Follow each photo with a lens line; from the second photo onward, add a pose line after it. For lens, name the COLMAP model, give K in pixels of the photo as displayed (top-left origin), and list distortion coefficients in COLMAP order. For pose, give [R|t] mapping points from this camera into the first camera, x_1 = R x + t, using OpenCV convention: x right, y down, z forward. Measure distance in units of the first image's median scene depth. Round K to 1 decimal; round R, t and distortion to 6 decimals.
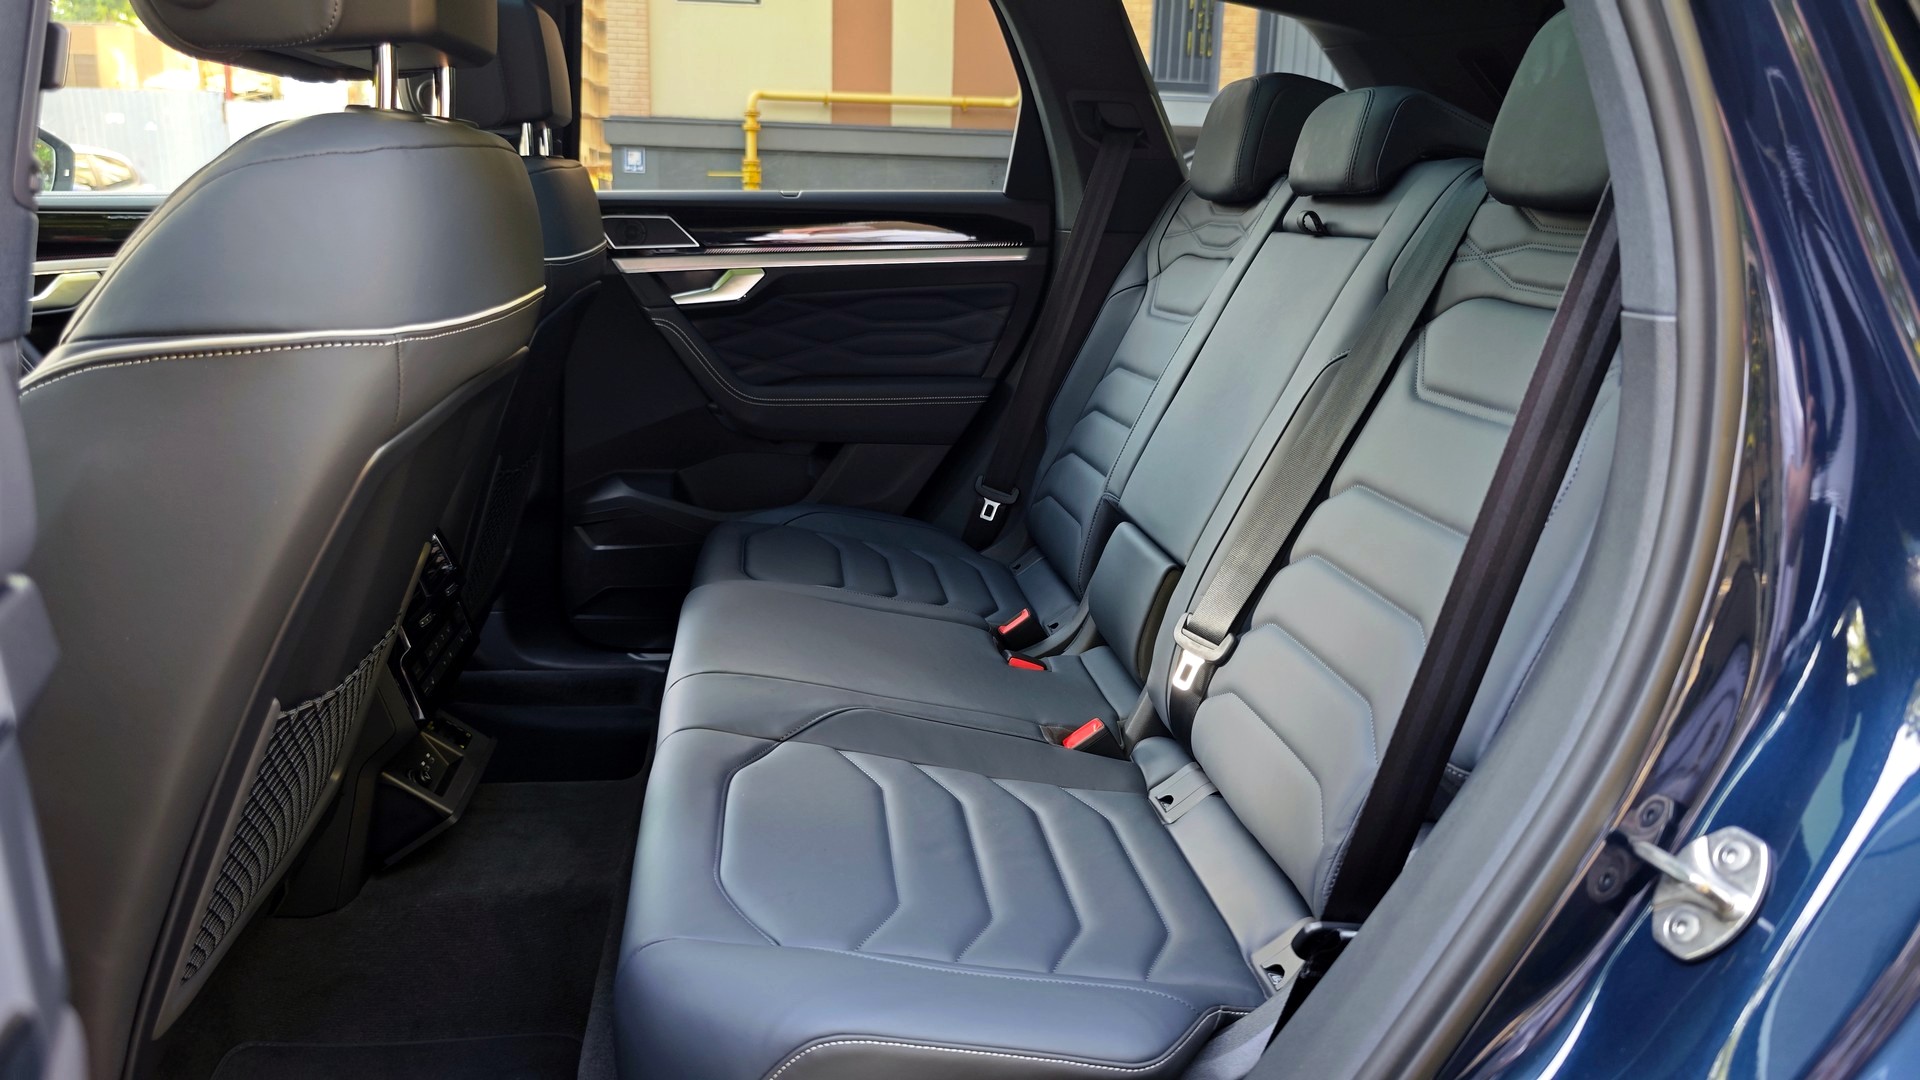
lens RADIAL K [[1348.6, 0, 960.0], [0, 1348.6, 540.0], [0, 0, 1]] dist [-0.037339, 0.001409]
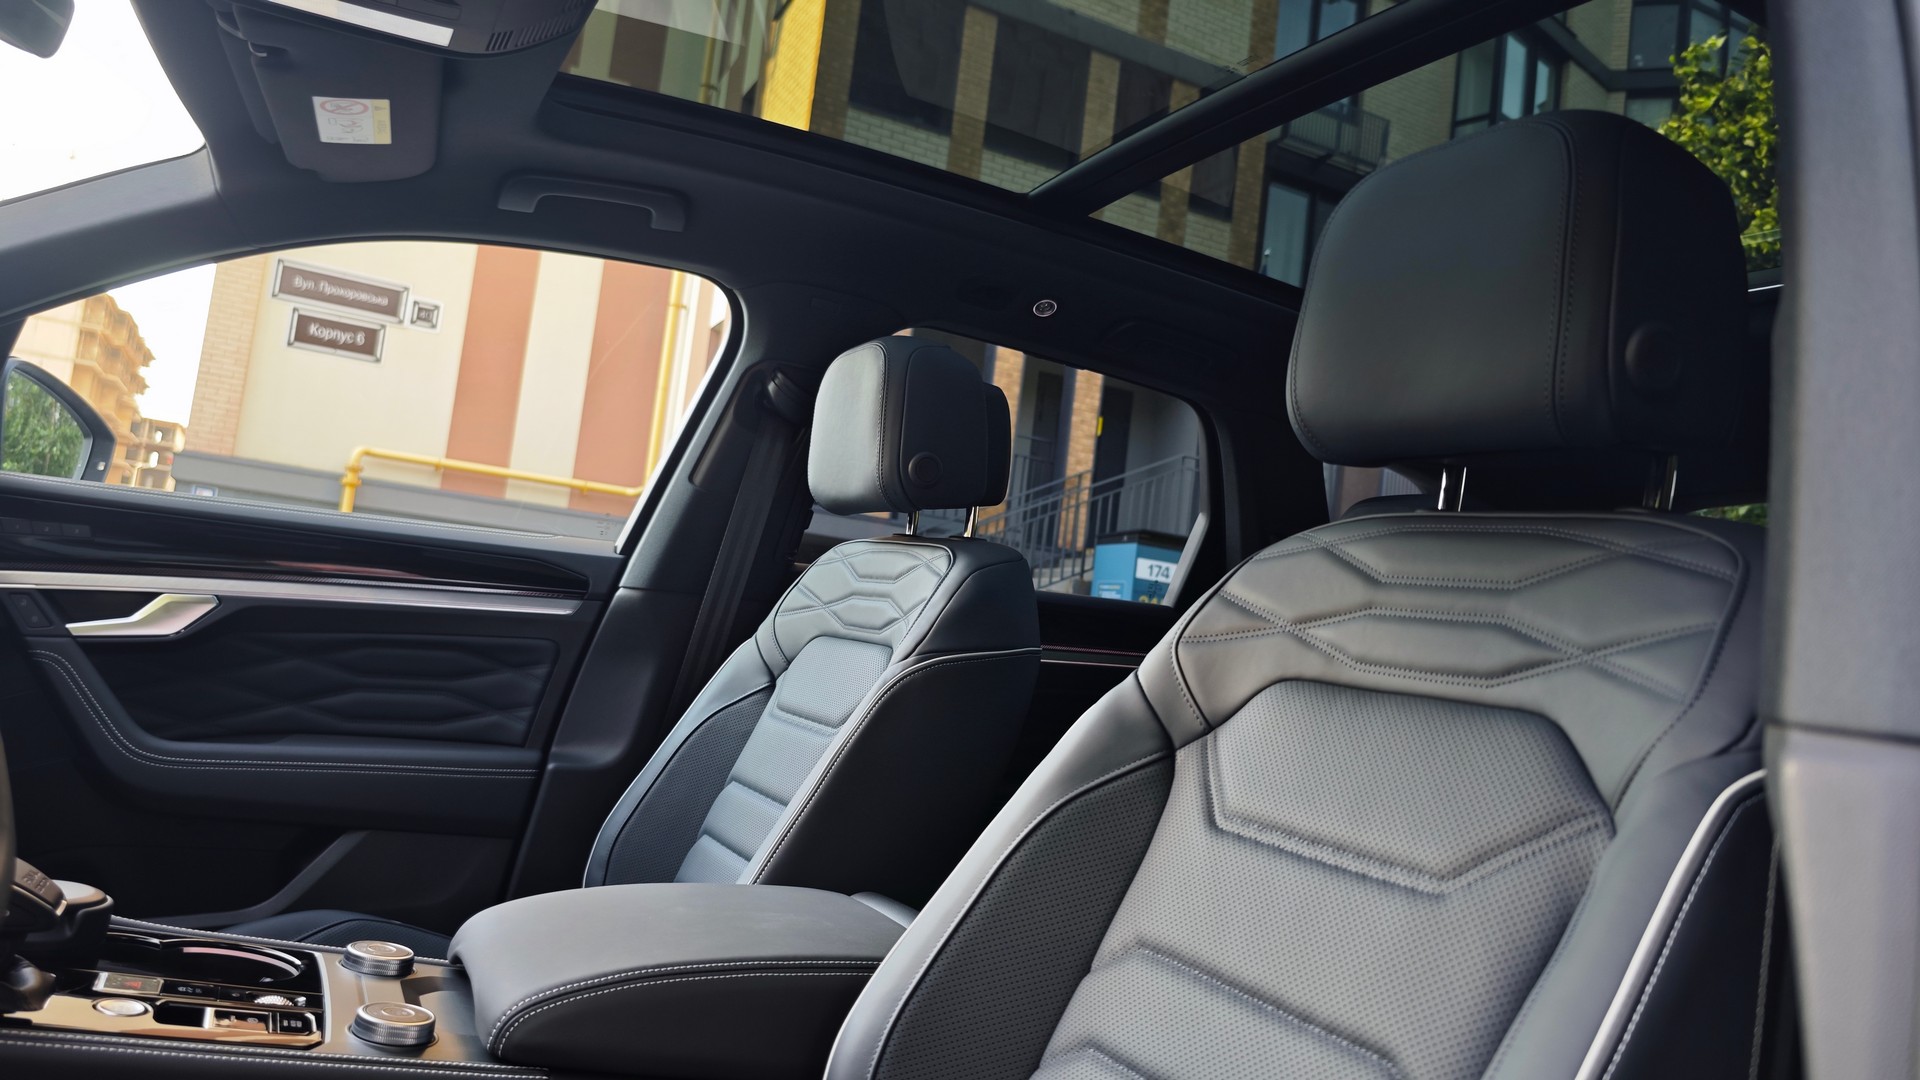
lens RADIAL K [[1282.4, 0, 960.0], [0, 1282.4, 540.0], [0, 0, 1]] dist [-0.028634, 0.002443]
pose [[0.954053, 0.112917, 0.277548, 0.044059], [-0.025656, 0.953659, -0.299794, -0.034834], [-0.298538, 0.278899, 0.912738, 0.233147]]
